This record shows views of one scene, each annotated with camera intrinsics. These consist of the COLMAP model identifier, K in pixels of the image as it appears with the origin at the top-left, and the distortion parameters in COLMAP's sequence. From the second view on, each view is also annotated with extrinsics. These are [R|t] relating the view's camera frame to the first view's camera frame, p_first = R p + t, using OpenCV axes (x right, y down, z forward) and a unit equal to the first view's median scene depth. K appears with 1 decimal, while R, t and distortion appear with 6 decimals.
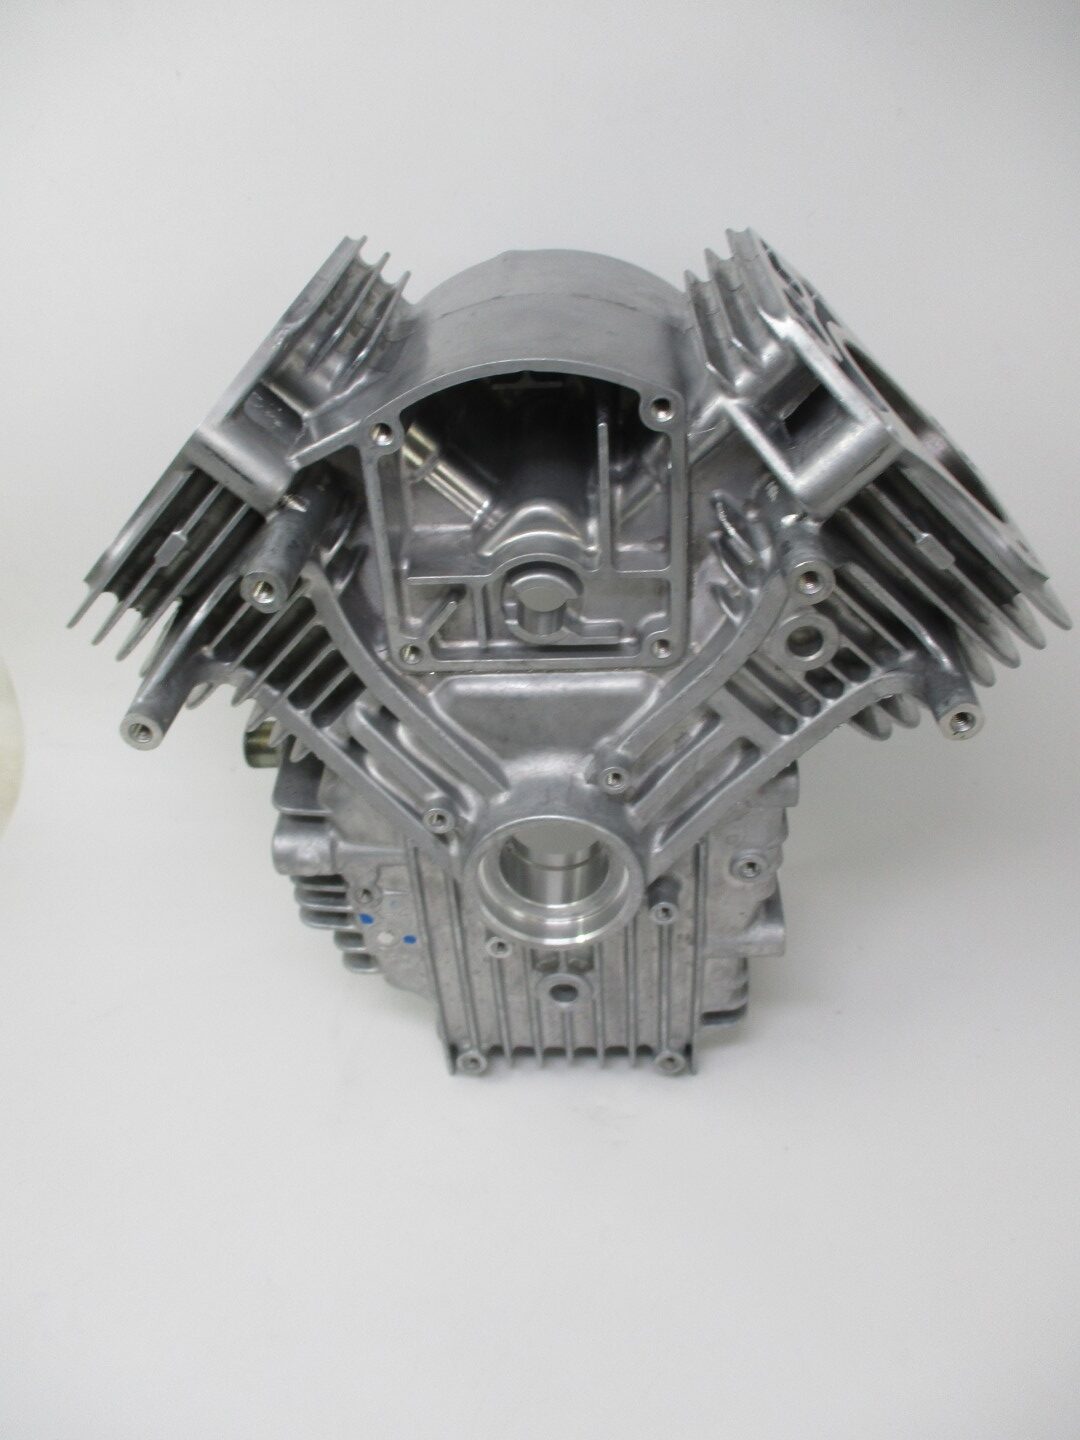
lens RADIAL K [[1137.7, 0, 540.0], [0, 1137.7, 720.0], [0, 0, 1]] dist [0.004449, 0.001496]
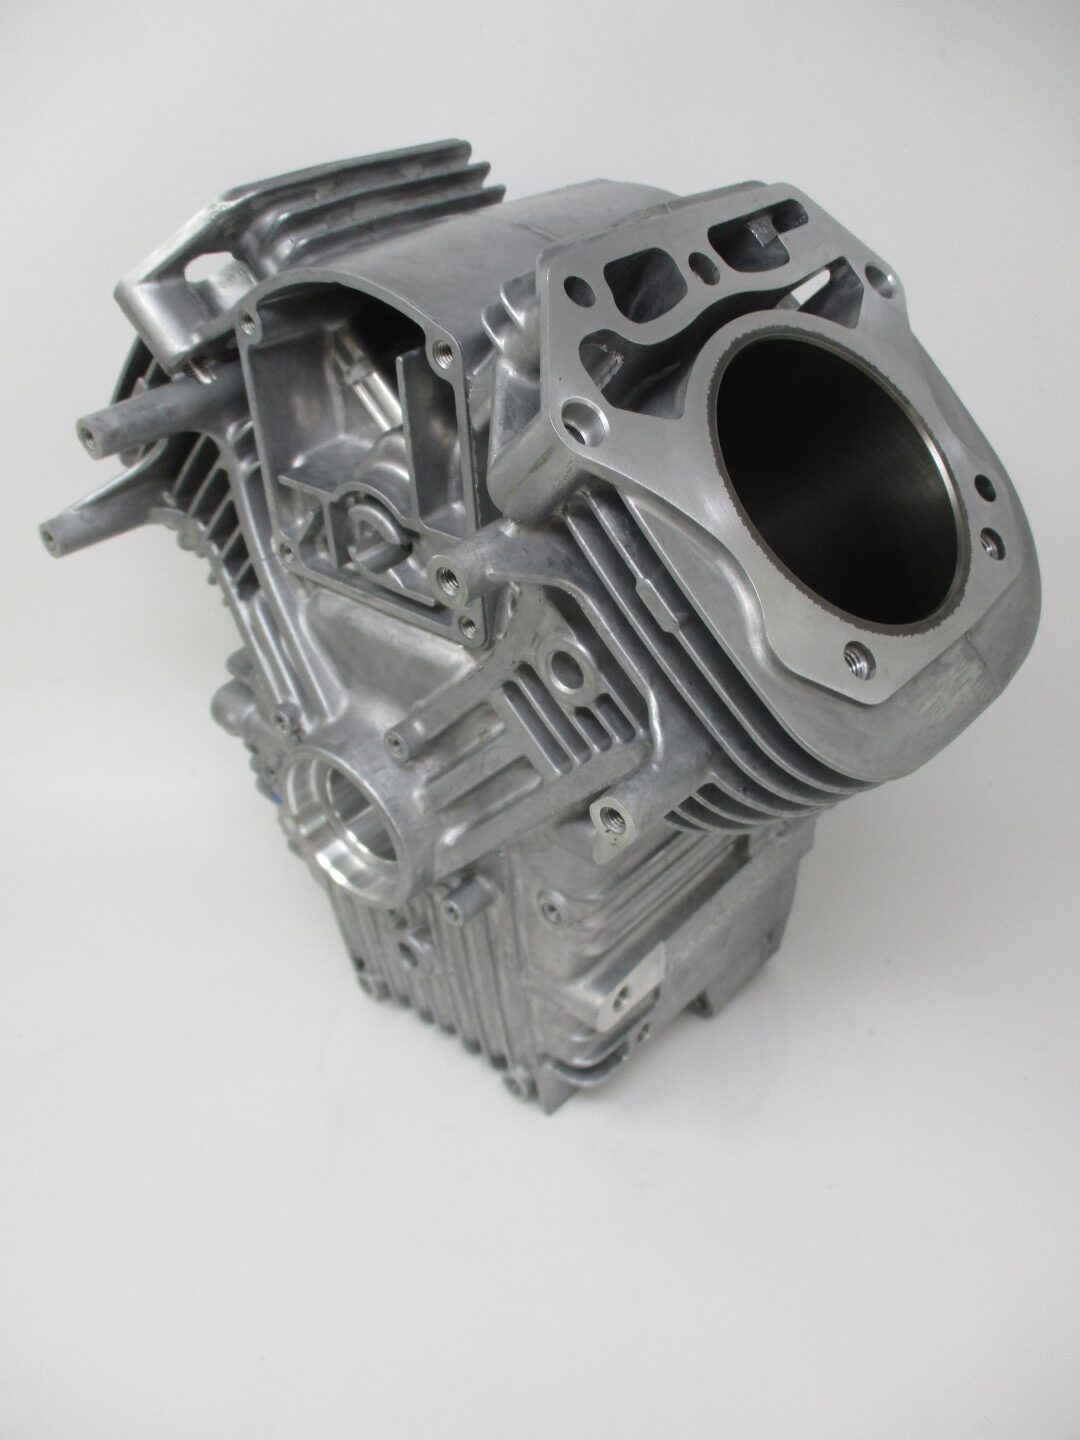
lens RADIAL K [[1137.7, 0, 540.0], [0, 1137.7, 720.0], [0, 0, 1]] dist [0.004449, 0.001496]
pose [[0.813161, 0.364051, -0.454133, 0.579828], [-0.346620, 0.929690, 0.124627, -0.124885], [0.467573, 0.056070, 0.882174, 0.232313]]
